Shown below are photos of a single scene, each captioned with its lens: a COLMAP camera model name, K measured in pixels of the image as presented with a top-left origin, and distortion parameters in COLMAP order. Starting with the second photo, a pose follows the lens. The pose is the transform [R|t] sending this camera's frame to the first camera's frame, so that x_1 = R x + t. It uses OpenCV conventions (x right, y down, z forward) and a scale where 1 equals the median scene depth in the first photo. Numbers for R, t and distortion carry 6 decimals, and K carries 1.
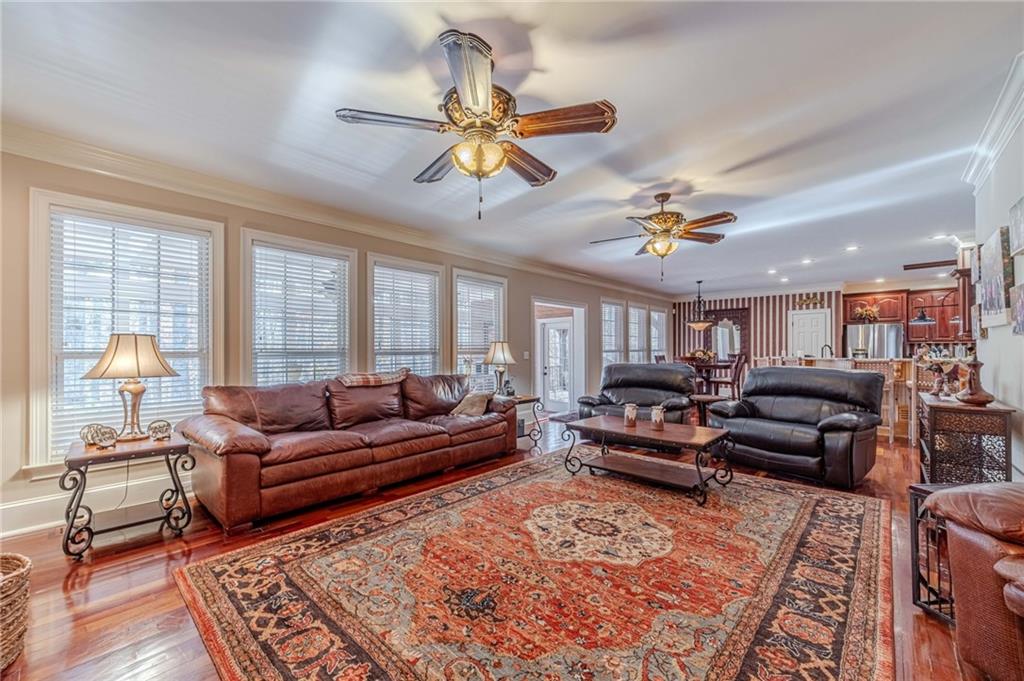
lens RADIAL K [[405.4, 0, 512.8], [0, 405.4, 346.4], [0, 0, 1]] dist [0.002187, 0.000259]
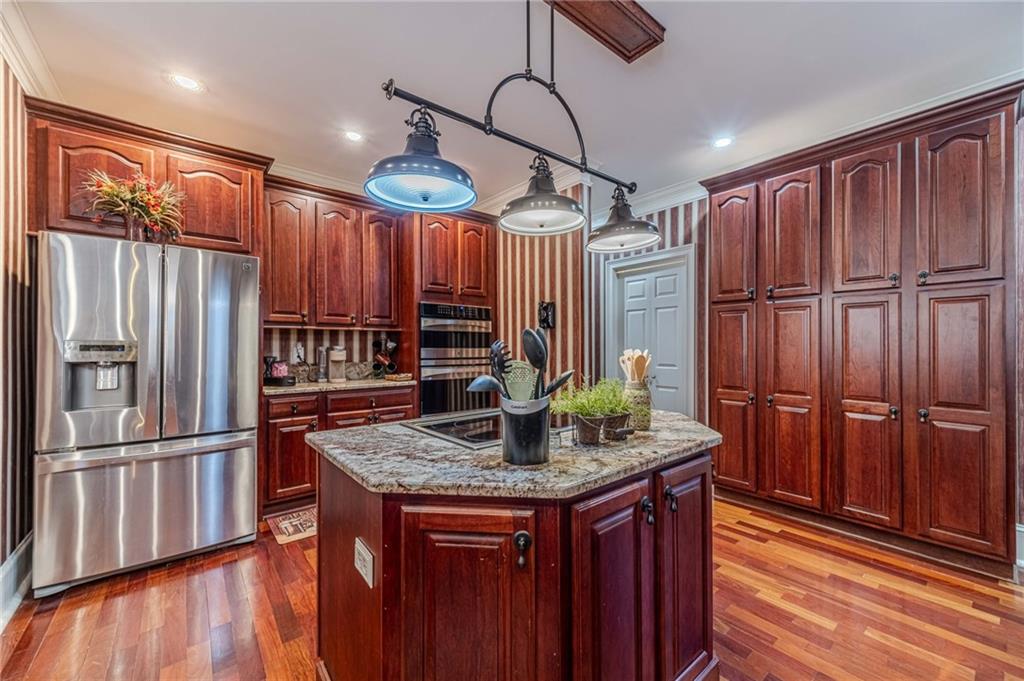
lens RADIAL K [[405.4, 0, 514.1], [0, 405.4, 344.4], [0, 0, 1]] dist [0.002187, 0.000259]
pose [[0.133791, 0.005165, 0.990996, 0.654680], [-0.002836, 0.999984, -0.004829, 0.008361], [-0.991005, -0.002164, 0.133804, 0.734471]]
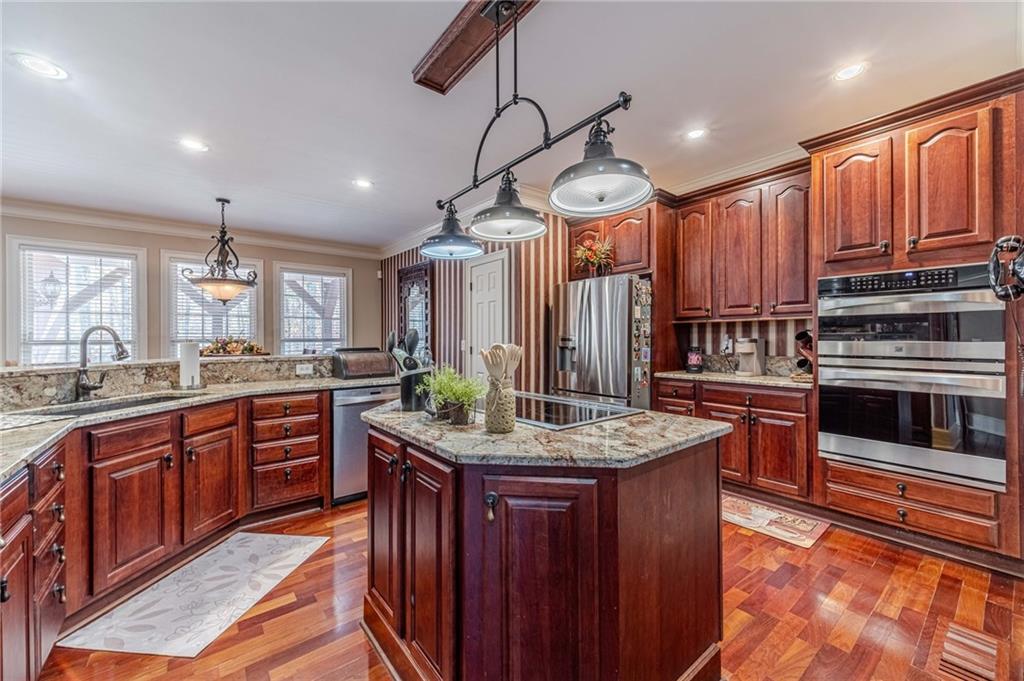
lens RADIAL K [[405.4, 0, 513.8], [0, 405.4, 339.4], [0, 0, 1]] dist [0.002187, 0.000259]
pose [[0.986828, -0.003994, -0.161721, 0.854664], [0.004882, 0.999975, 0.005094, 0.006970], [0.161697, -0.005816, 0.986823, 0.560076]]
